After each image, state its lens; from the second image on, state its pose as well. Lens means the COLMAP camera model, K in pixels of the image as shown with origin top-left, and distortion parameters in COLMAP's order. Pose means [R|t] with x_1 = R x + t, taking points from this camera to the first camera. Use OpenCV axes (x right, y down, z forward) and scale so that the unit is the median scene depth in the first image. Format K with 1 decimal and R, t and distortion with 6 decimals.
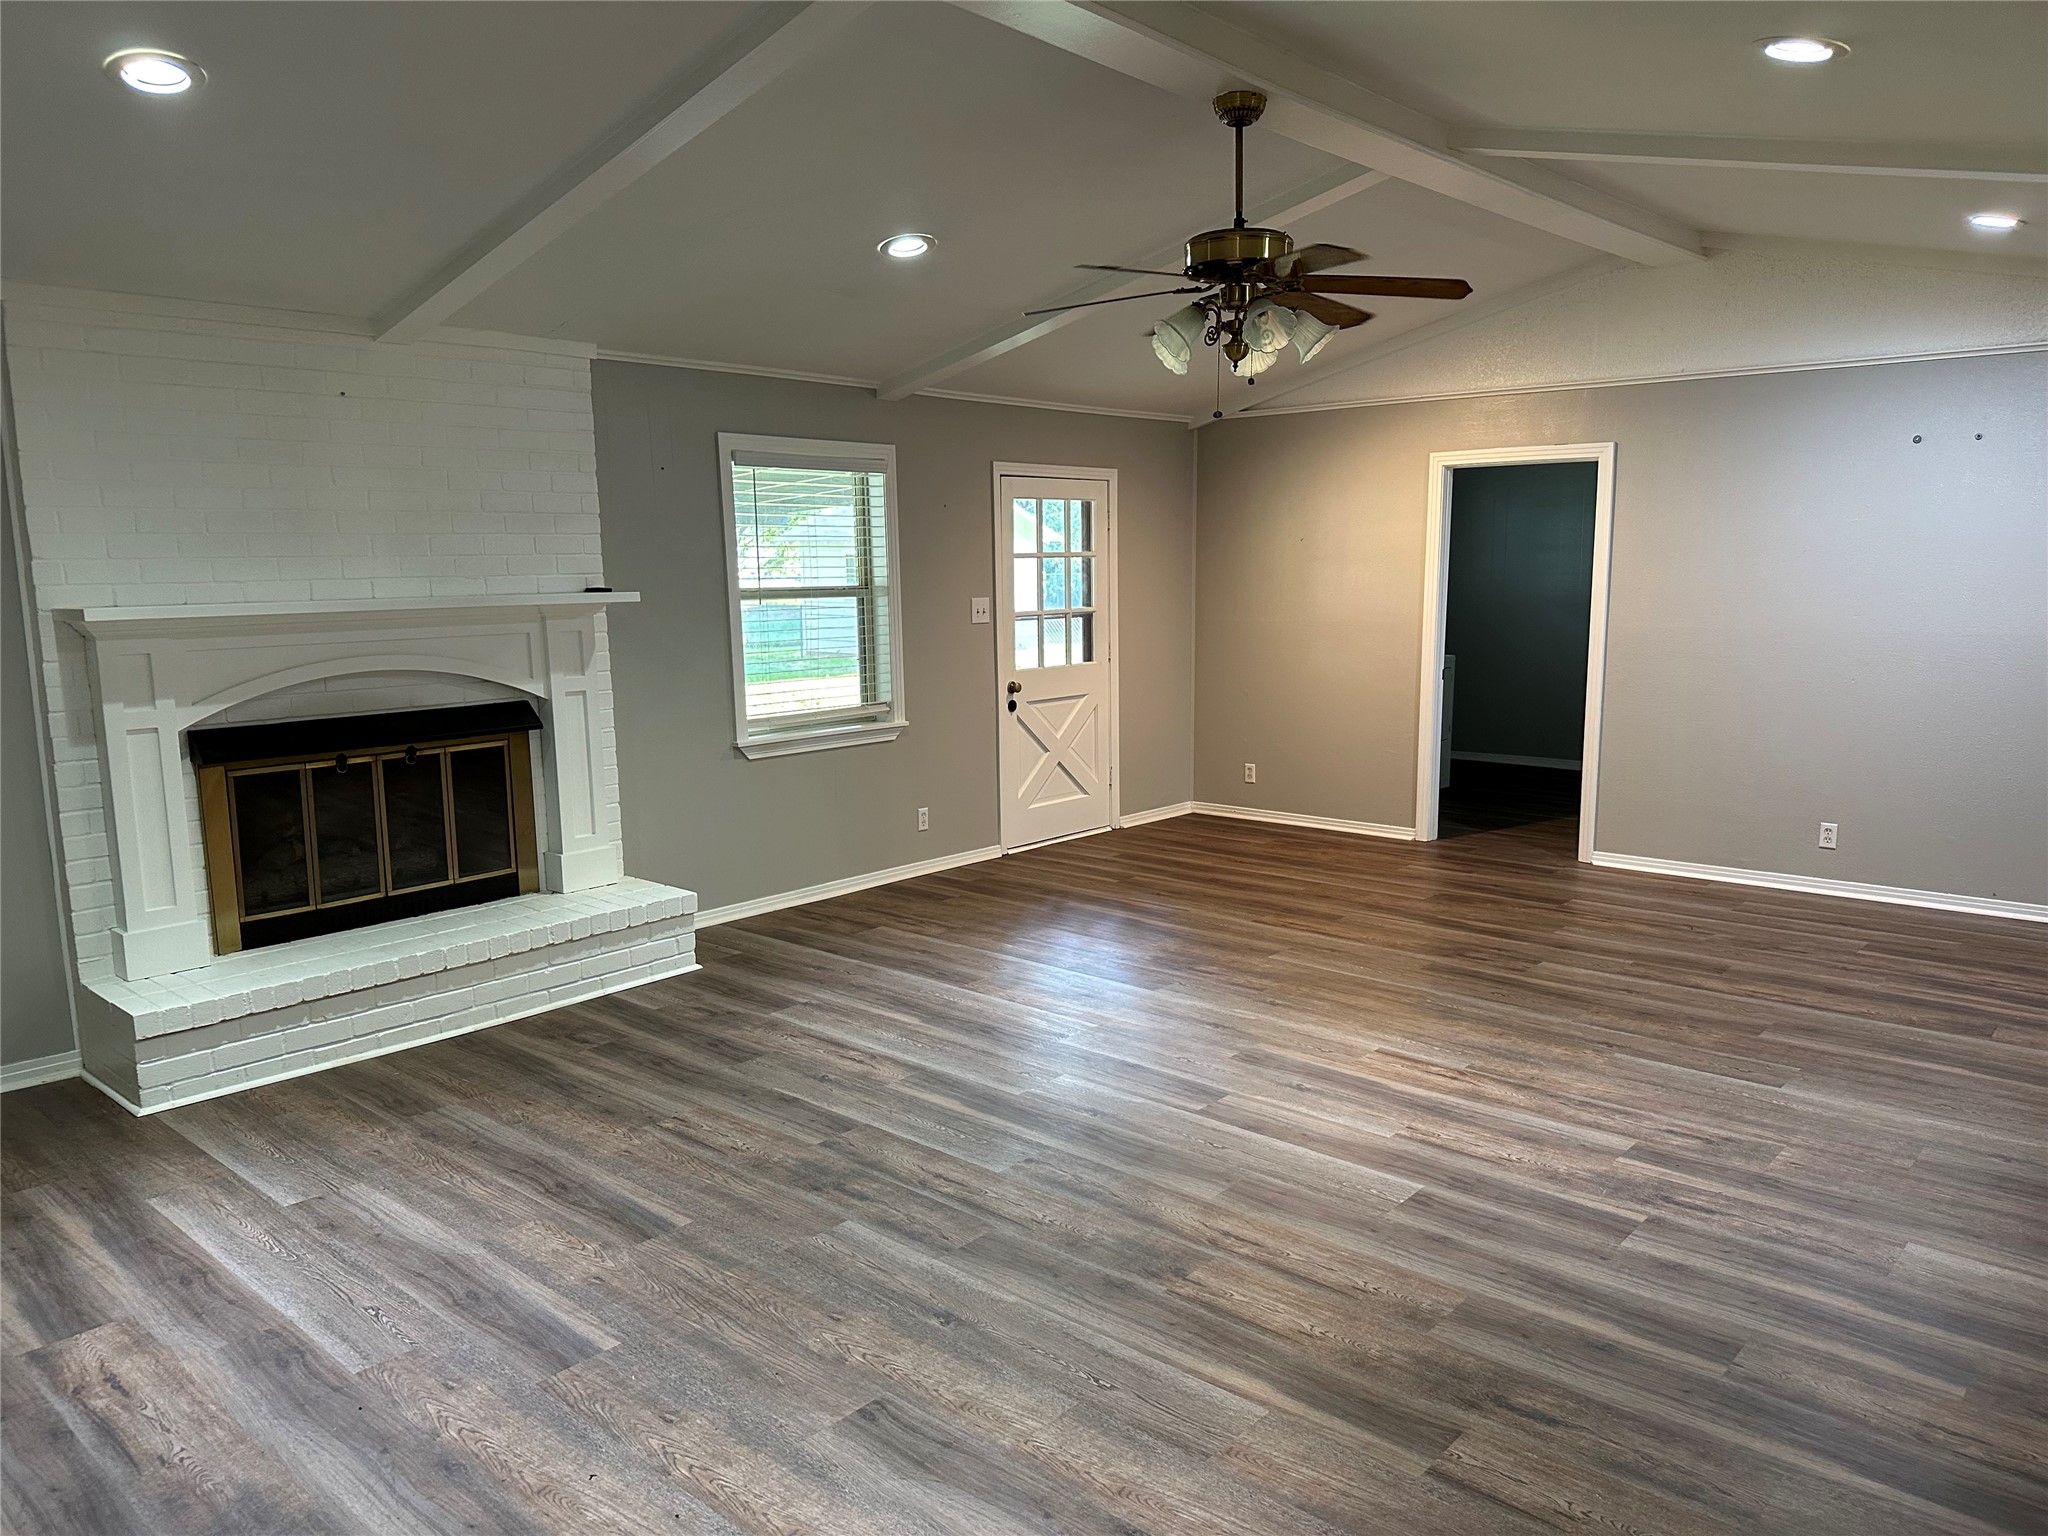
lens RADIAL K [[1436.3, 0, 1009.3], [0, 1436.3, 759.2], [0, 0, 1]] dist [0.061015, -0.080860]
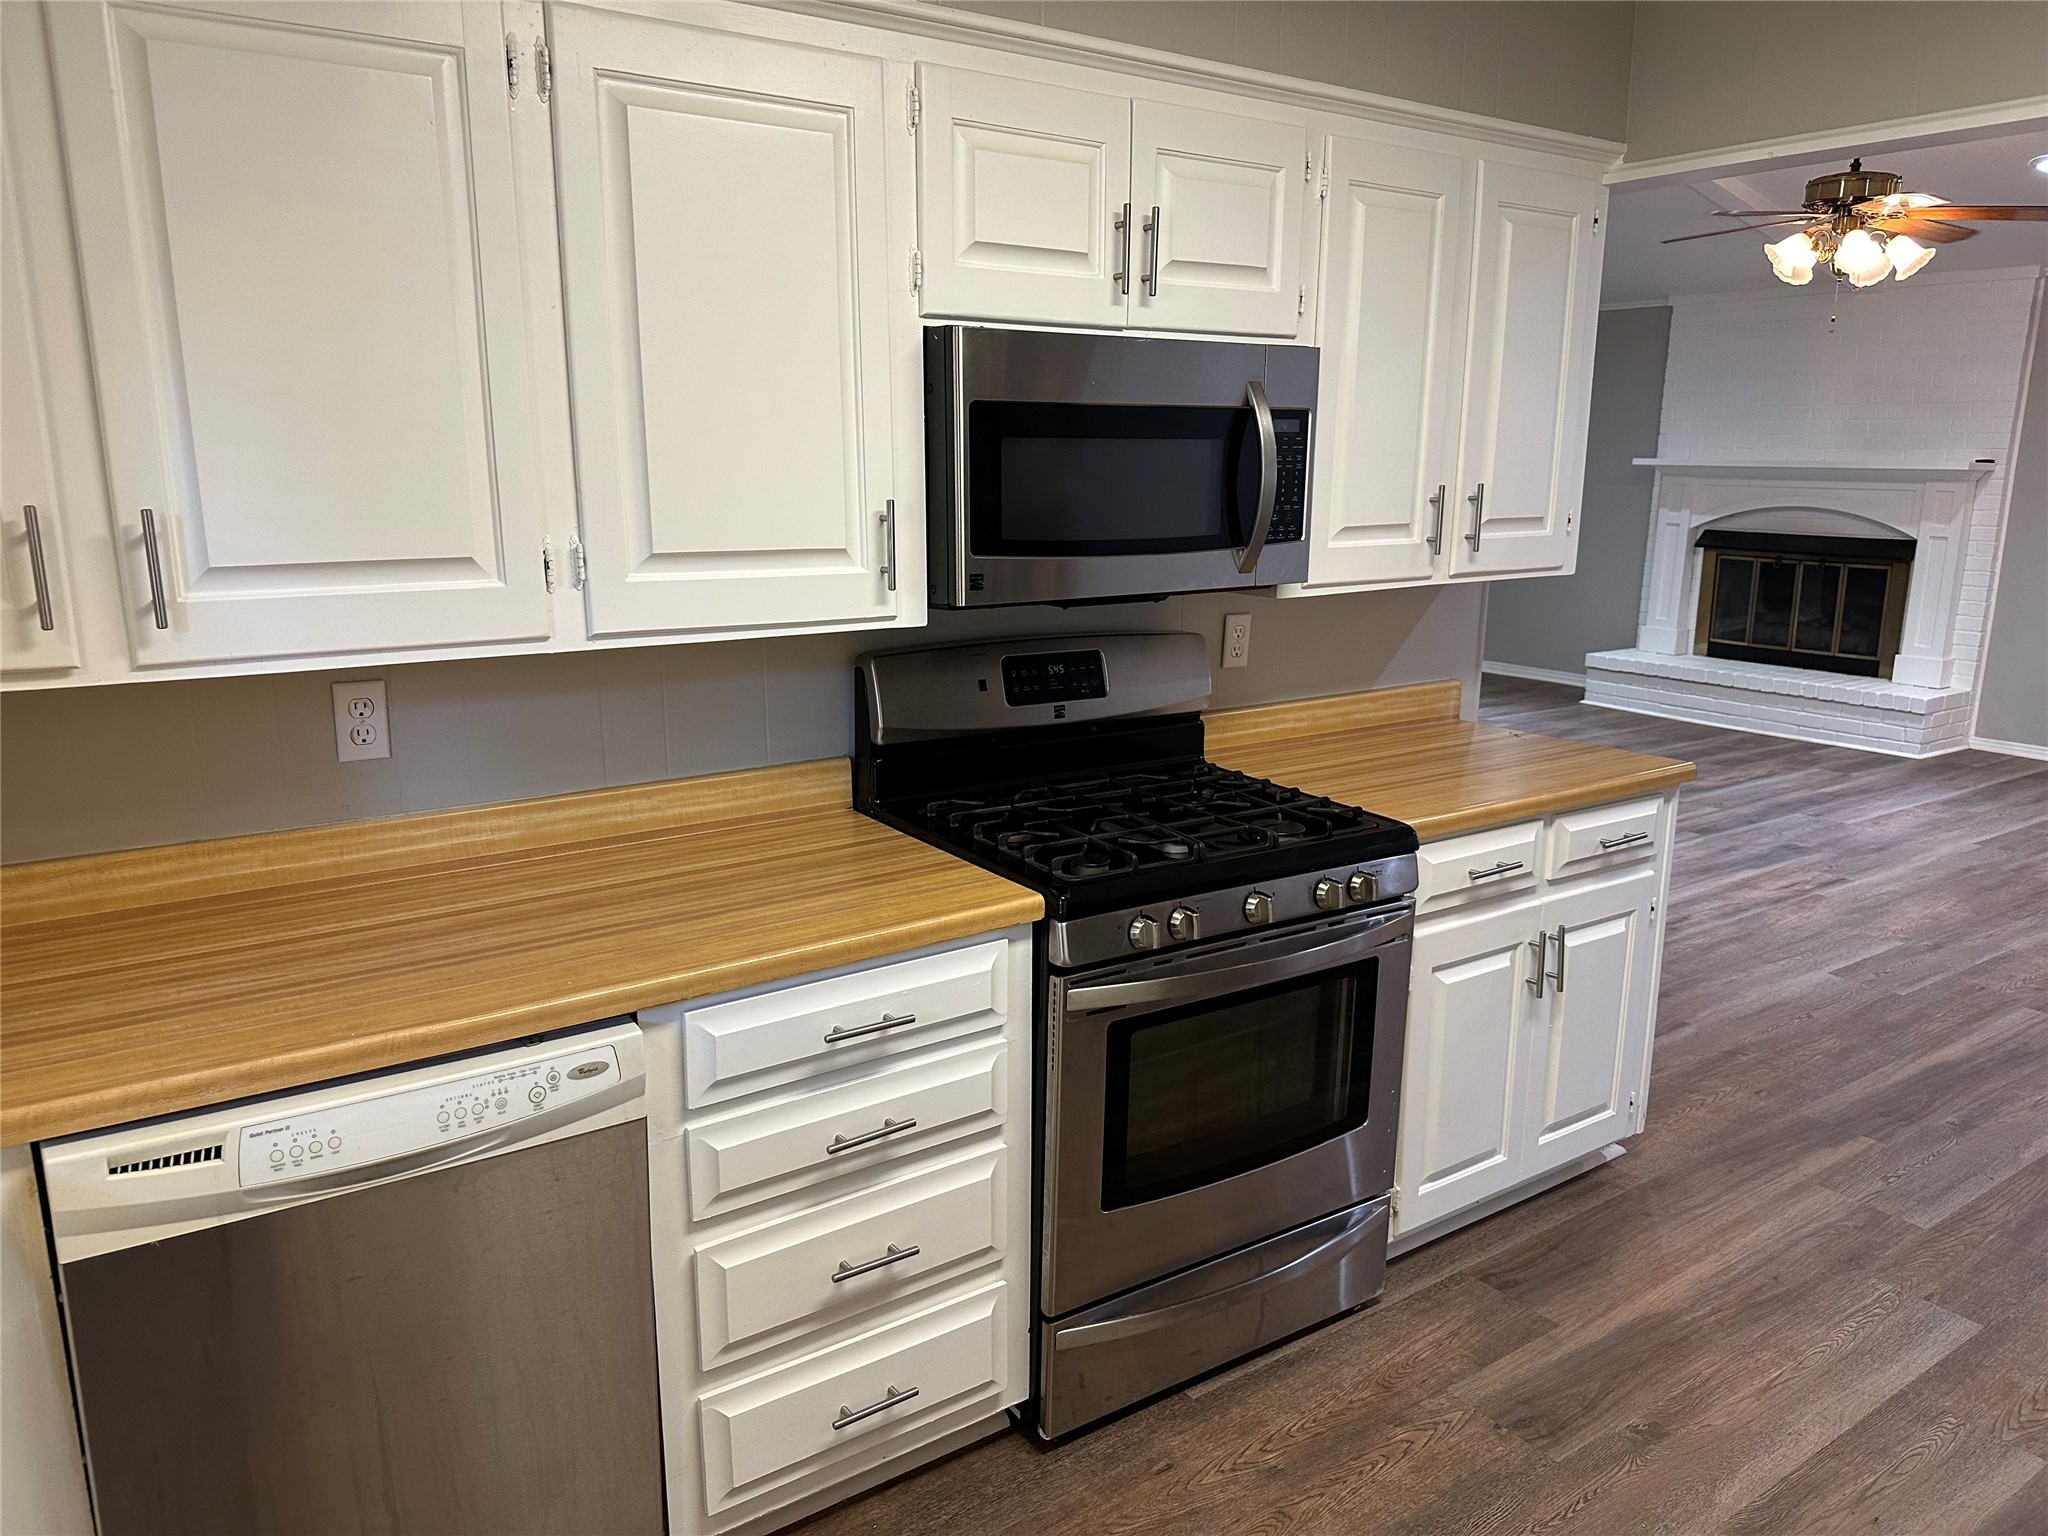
lens RADIAL K [[1436.3, 0, 1032.4], [0, 1436.3, 777.5], [0, 0, 1]] dist [0.061015, -0.080860]
pose [[-0.223981, 0.225734, -0.948091, 1.469829], [-0.141974, 0.954872, 0.260889, -0.080234], [0.964197, 0.193039, -0.181825, 0.583923]]
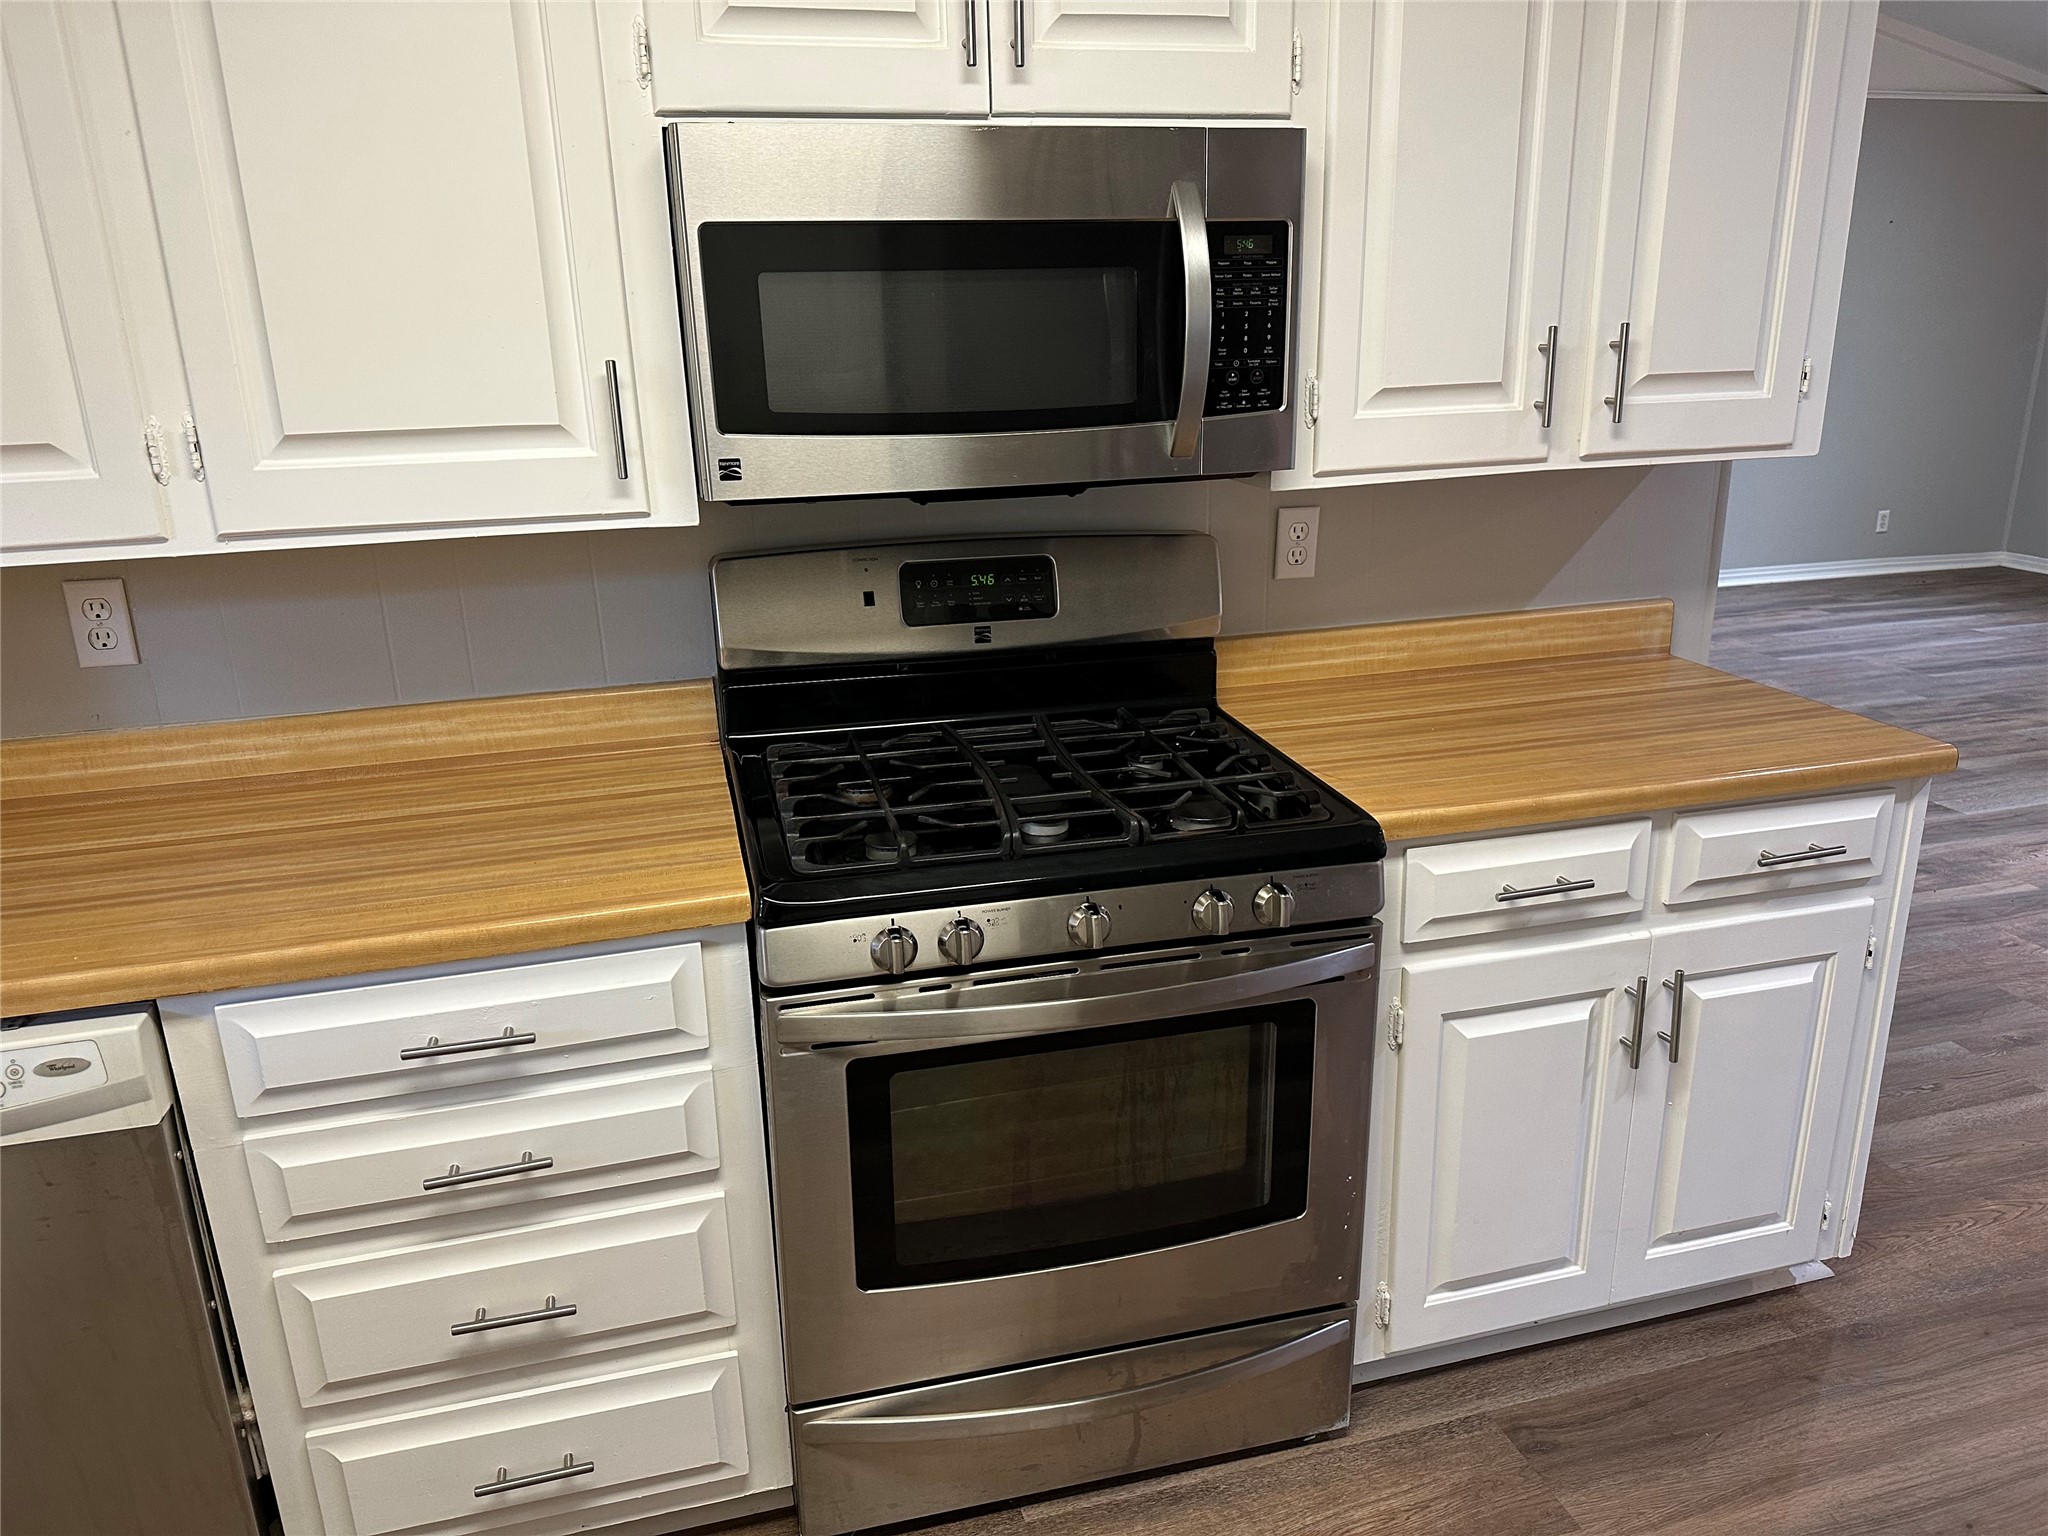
lens RADIAL K [[1436.3, 0, 1045.9], [0, 1436.3, 774.1], [0, 0, 1]] dist [0.061015, -0.080860]
pose [[-0.536053, 0.280190, -0.796329, 1.281677], [-0.091184, 0.918575, 0.384584, -0.092453], [0.839245, 0.278770, -0.466856, 0.723553]]
